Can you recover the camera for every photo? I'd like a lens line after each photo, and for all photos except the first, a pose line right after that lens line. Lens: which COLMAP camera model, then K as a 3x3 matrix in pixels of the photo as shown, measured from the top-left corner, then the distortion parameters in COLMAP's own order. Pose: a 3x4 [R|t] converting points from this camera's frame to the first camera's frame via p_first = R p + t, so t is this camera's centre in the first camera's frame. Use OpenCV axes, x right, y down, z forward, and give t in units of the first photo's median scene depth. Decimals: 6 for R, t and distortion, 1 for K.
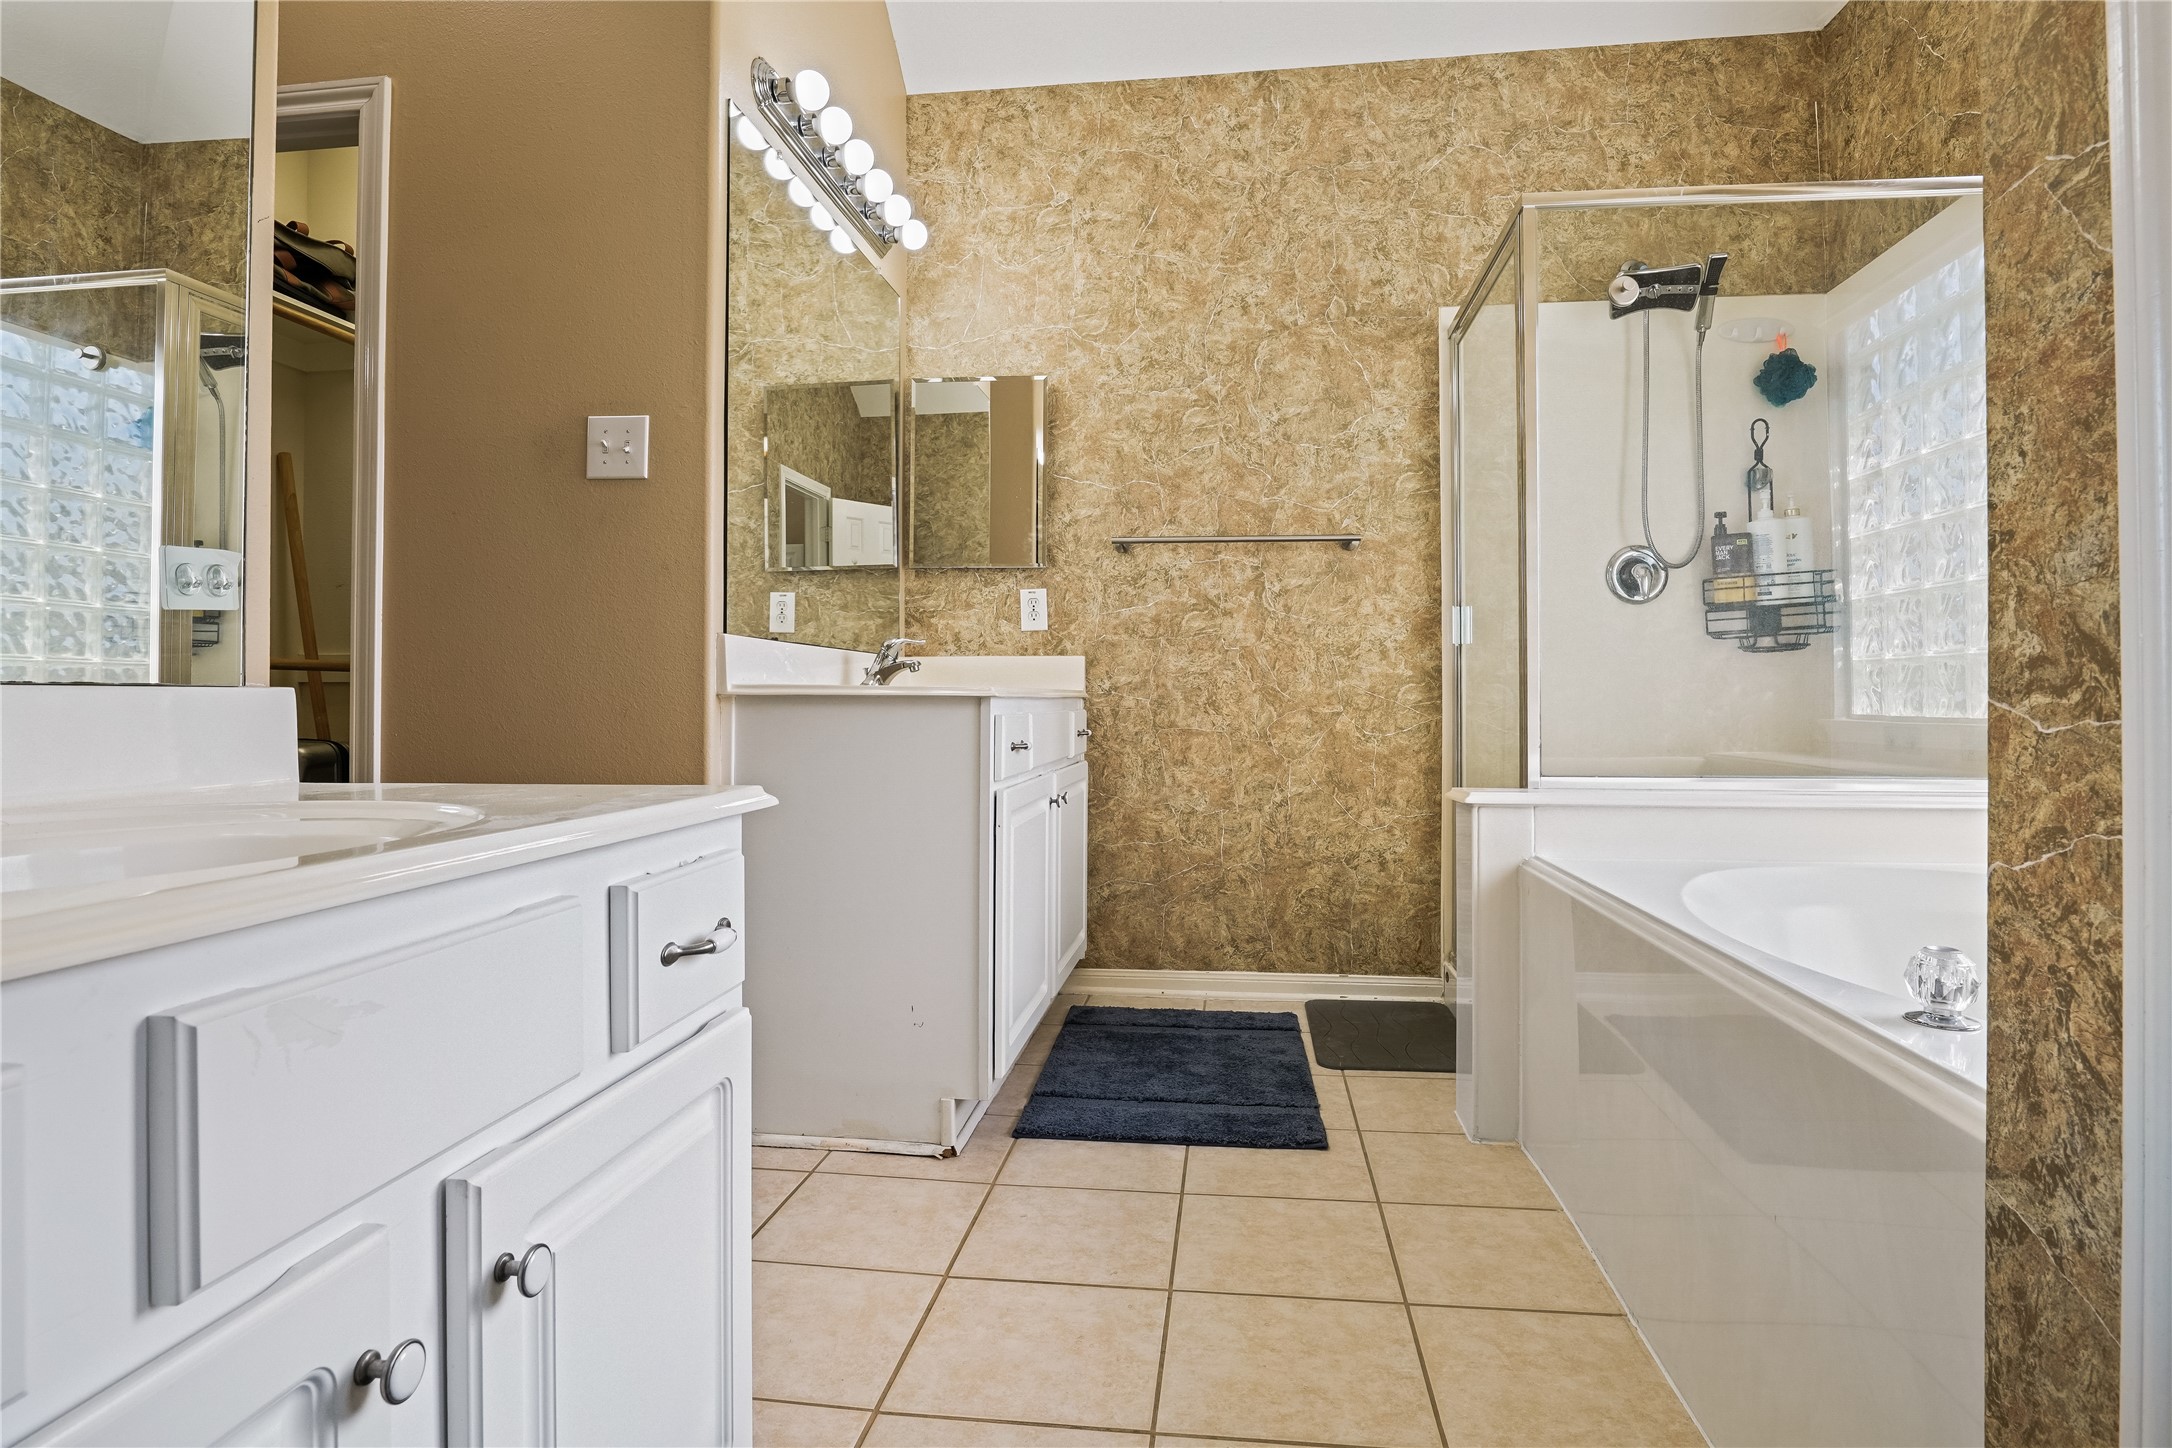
lens RADIAL K [[1151.0, 0, 1083.7], [0, 1151.0, 712.4], [0, 0, 1]] dist [-0.026198, 0.003508]
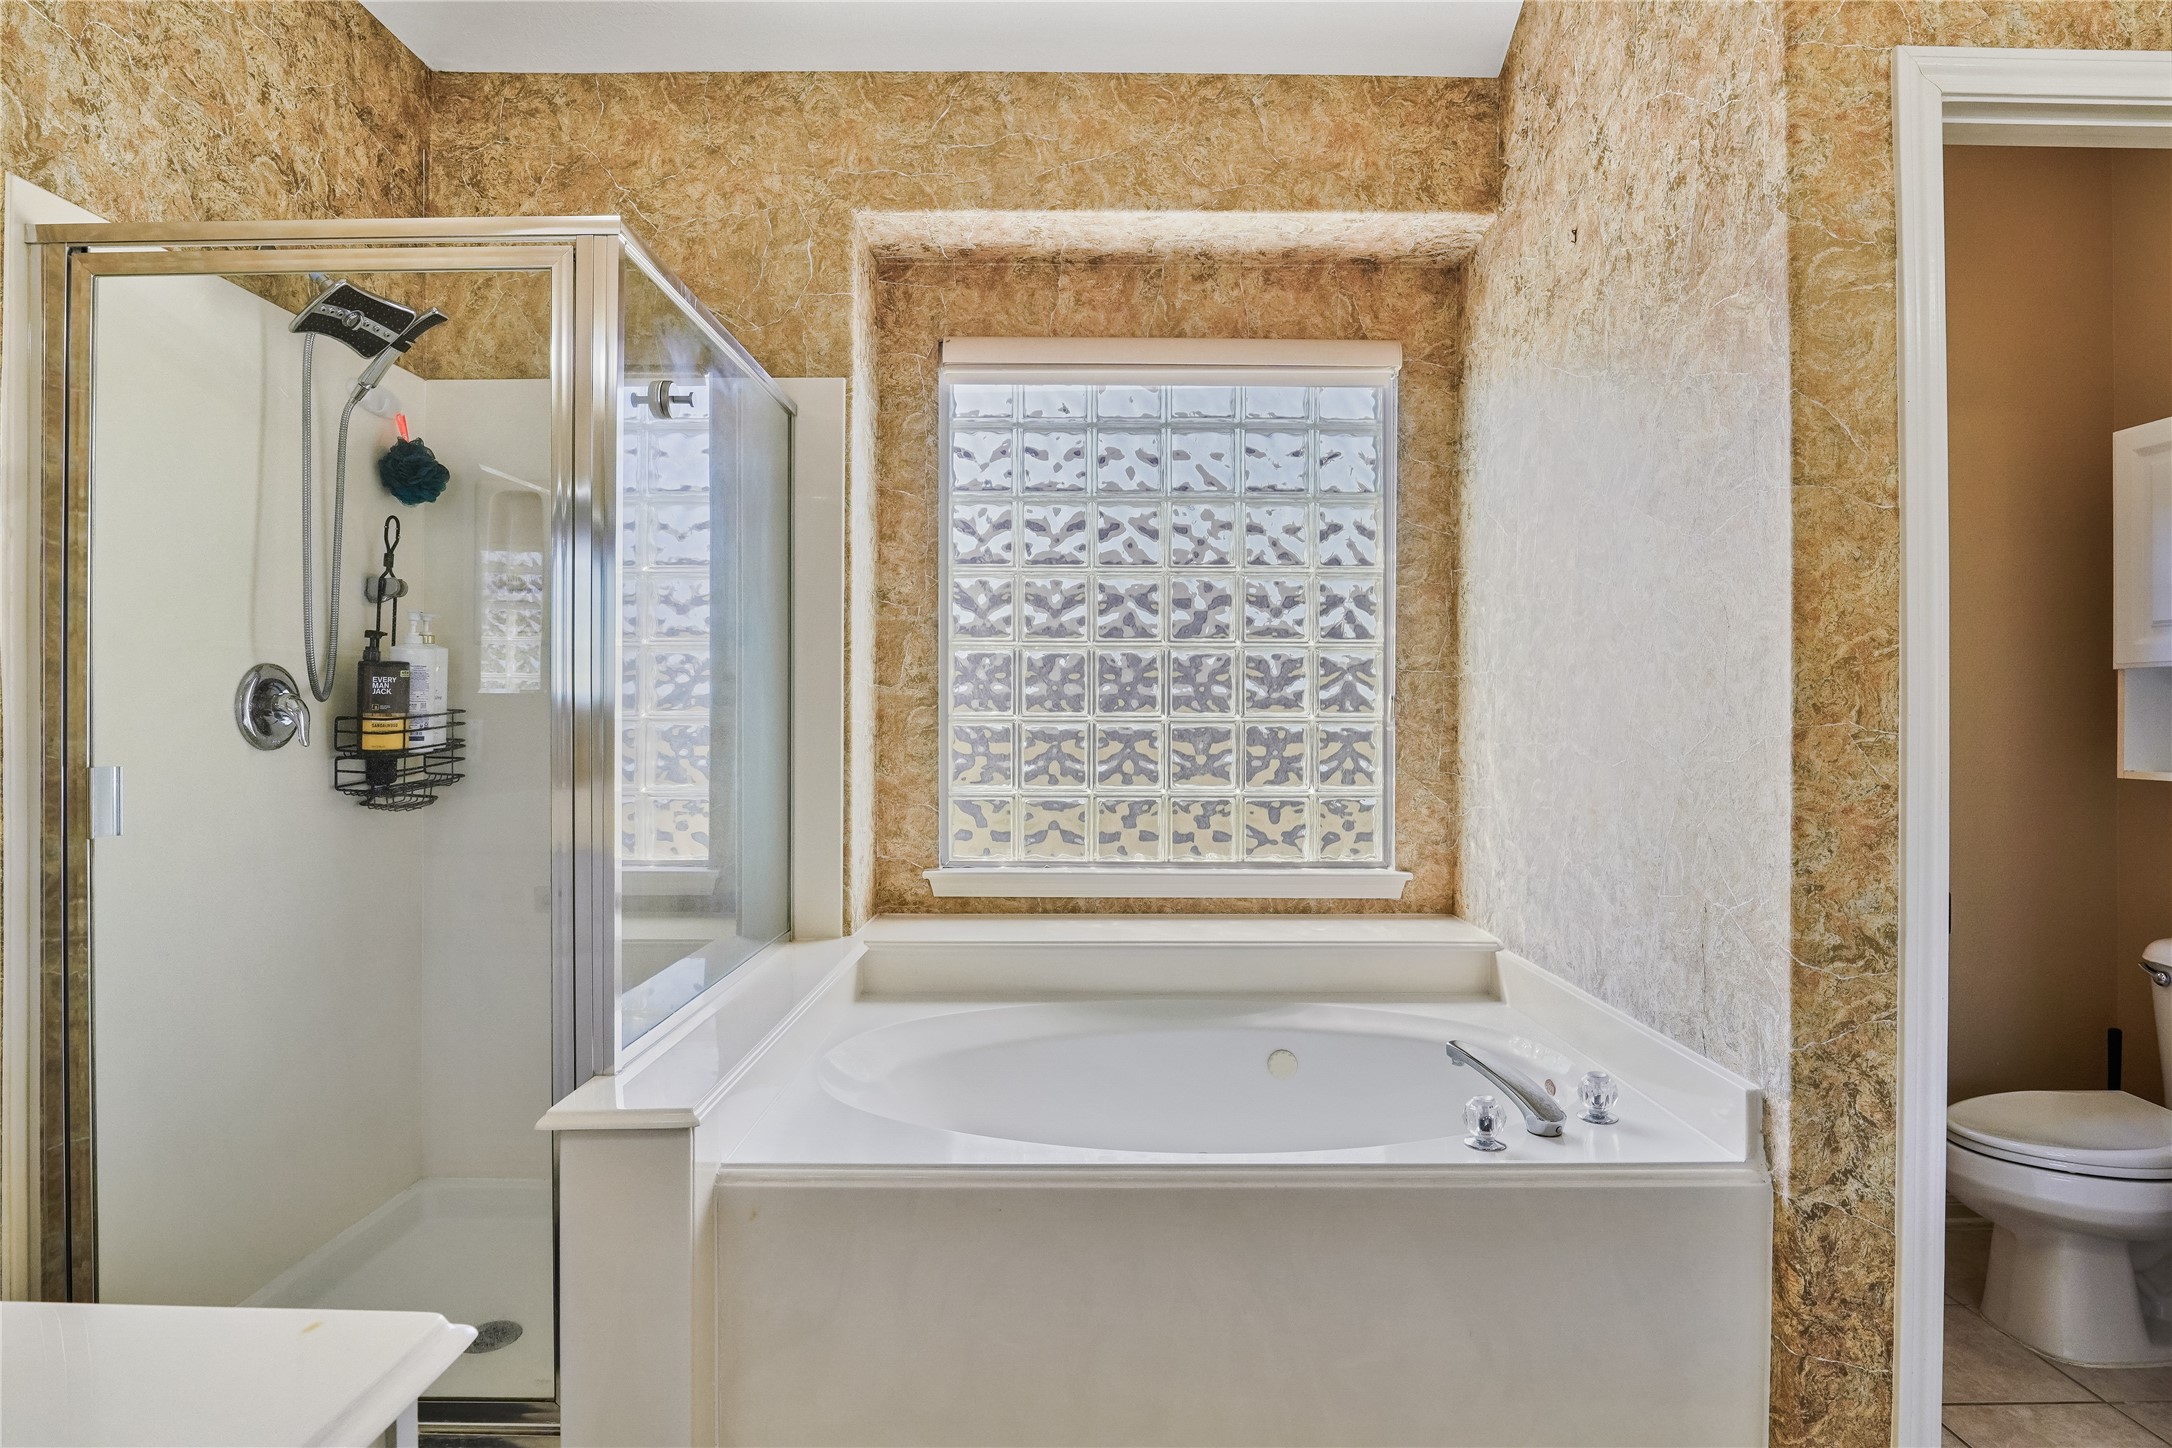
lens RADIAL K [[1151.0, 0, 1081.8], [0, 1151.0, 714.0], [0, 0, 1]] dist [-0.026198, 0.003508]
pose [[-0.141604, -0.008077, 0.989890, -0.268372], [0.008878, 0.999916, 0.009429, -0.126269], [-0.989884, 0.010124, -0.141520, 0.655365]]
